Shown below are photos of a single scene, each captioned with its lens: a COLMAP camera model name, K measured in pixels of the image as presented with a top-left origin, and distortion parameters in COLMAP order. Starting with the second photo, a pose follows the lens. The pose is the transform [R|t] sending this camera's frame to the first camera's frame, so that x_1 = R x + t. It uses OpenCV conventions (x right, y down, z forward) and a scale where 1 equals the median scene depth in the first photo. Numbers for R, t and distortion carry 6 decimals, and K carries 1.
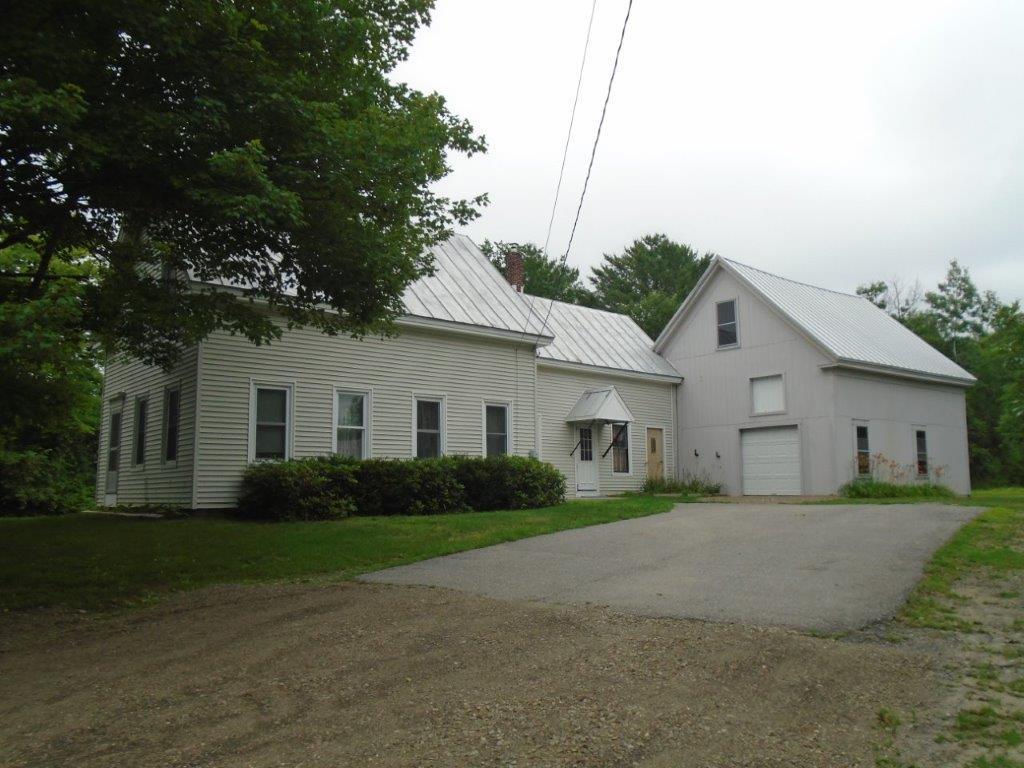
lens RADIAL K [[799.3, 0, 511.0], [0, 799.3, 381.0], [0, 0, 1]] dist [-0.005274, -0.041368]
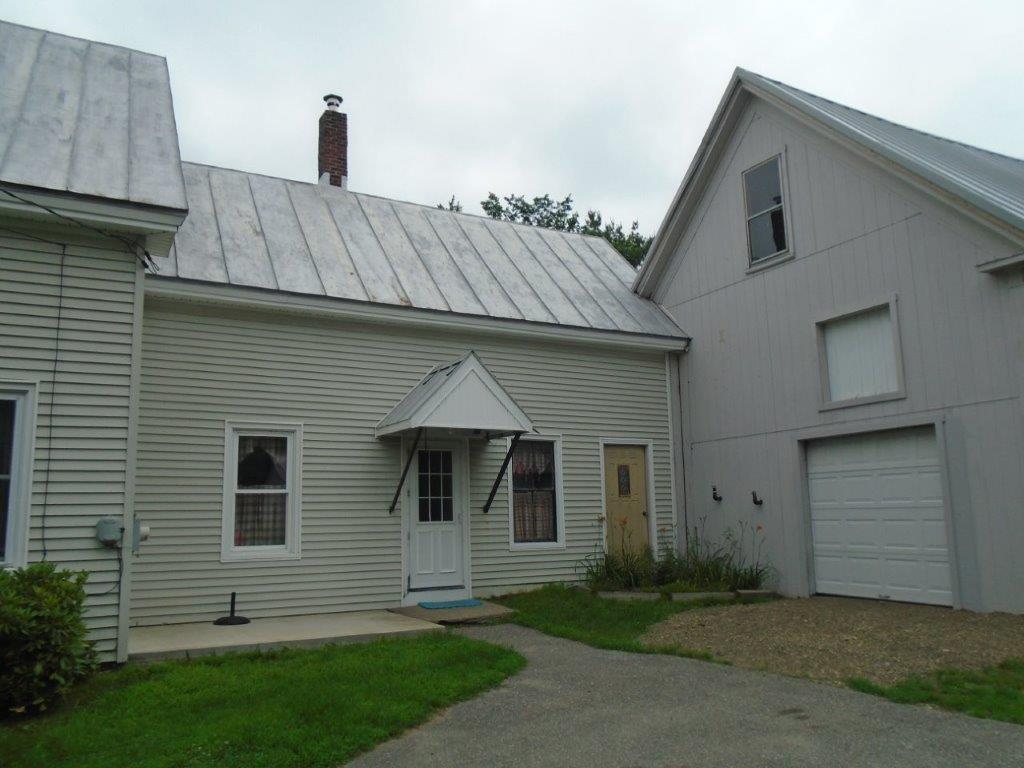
lens RADIAL K [[799.3, 0, 508.5], [0, 799.3, 388.3], [0, 0, 1]] dist [-0.005274, -0.041368]
pose [[0.979499, -0.045817, -0.196169, 0.220516], [0.042587, 0.998879, -0.020657, 0.034536], [0.196896, 0.011879, 0.980352, 0.548033]]
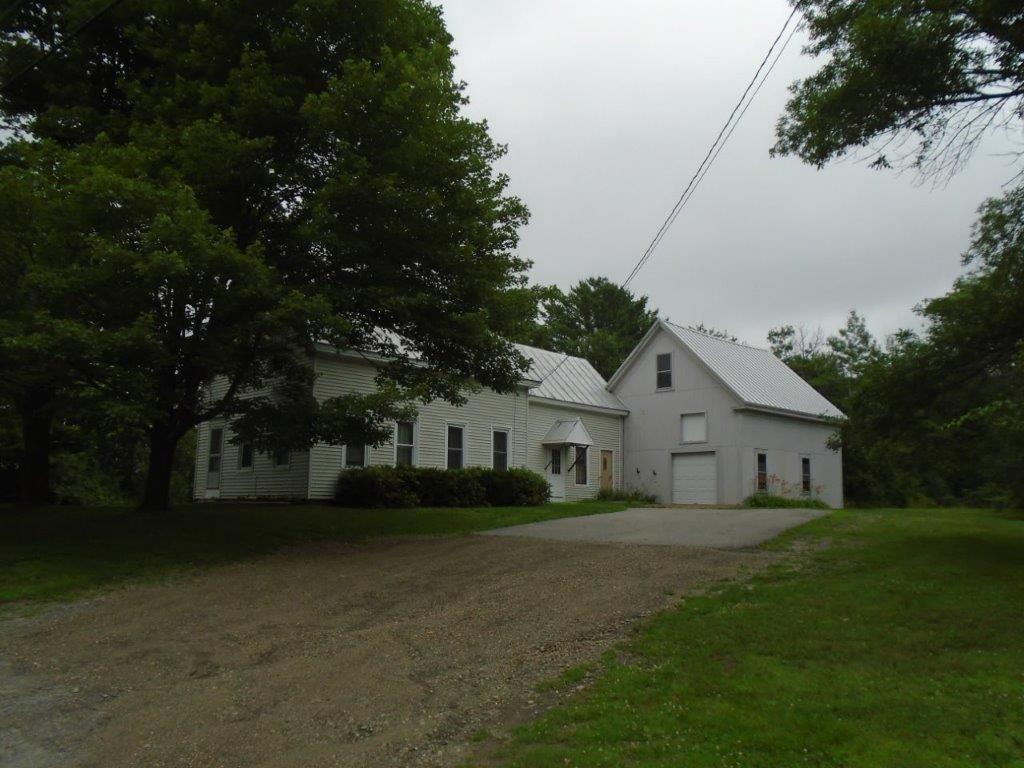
lens RADIAL K [[799.3, 0, 512.9], [0, 799.3, 386.2], [0, 0, 1]] dist [-0.005274, -0.041368]
pose [[0.994823, 0.037029, 0.094638, -0.100746], [-0.035844, 0.999257, -0.014192, -0.021448], [-0.095093, 0.010726, 0.995411, -0.279619]]
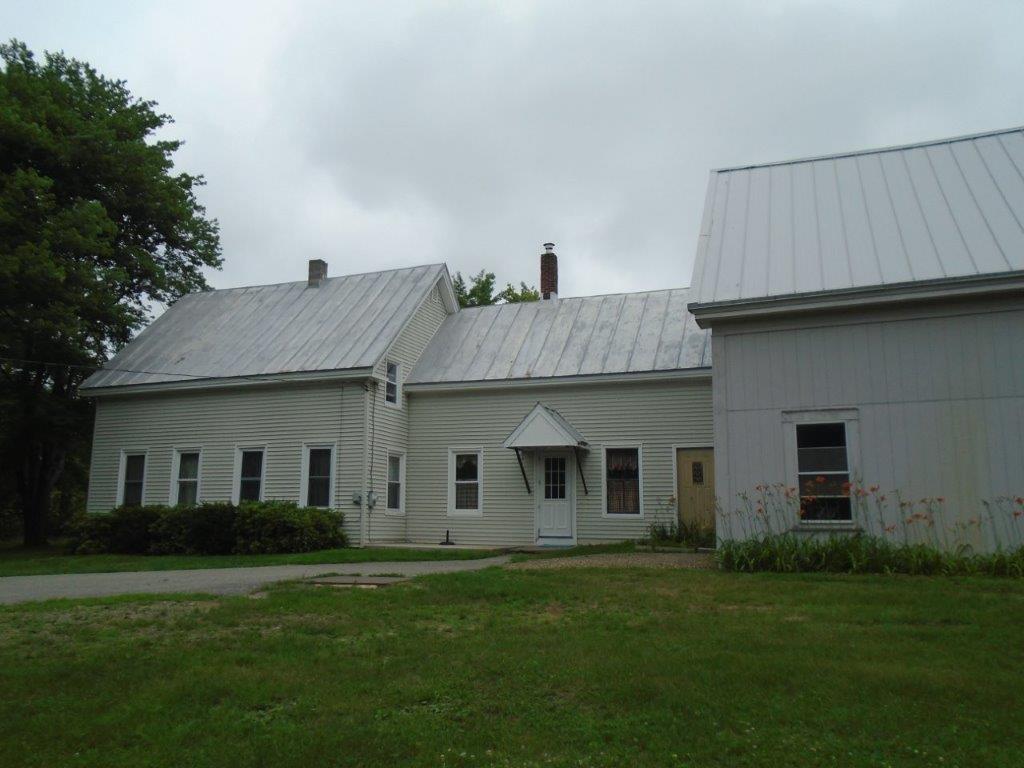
lens RADIAL K [[799.3, 0, 511.1], [0, 799.3, 383.3], [0, 0, 1]] dist [-0.005274, -0.041368]
pose [[0.479967, -0.137456, -0.866451, 0.746276], [0.111704, 0.989185, -0.095049, 0.055775], [0.870146, -0.051165, 0.490131, 0.568260]]
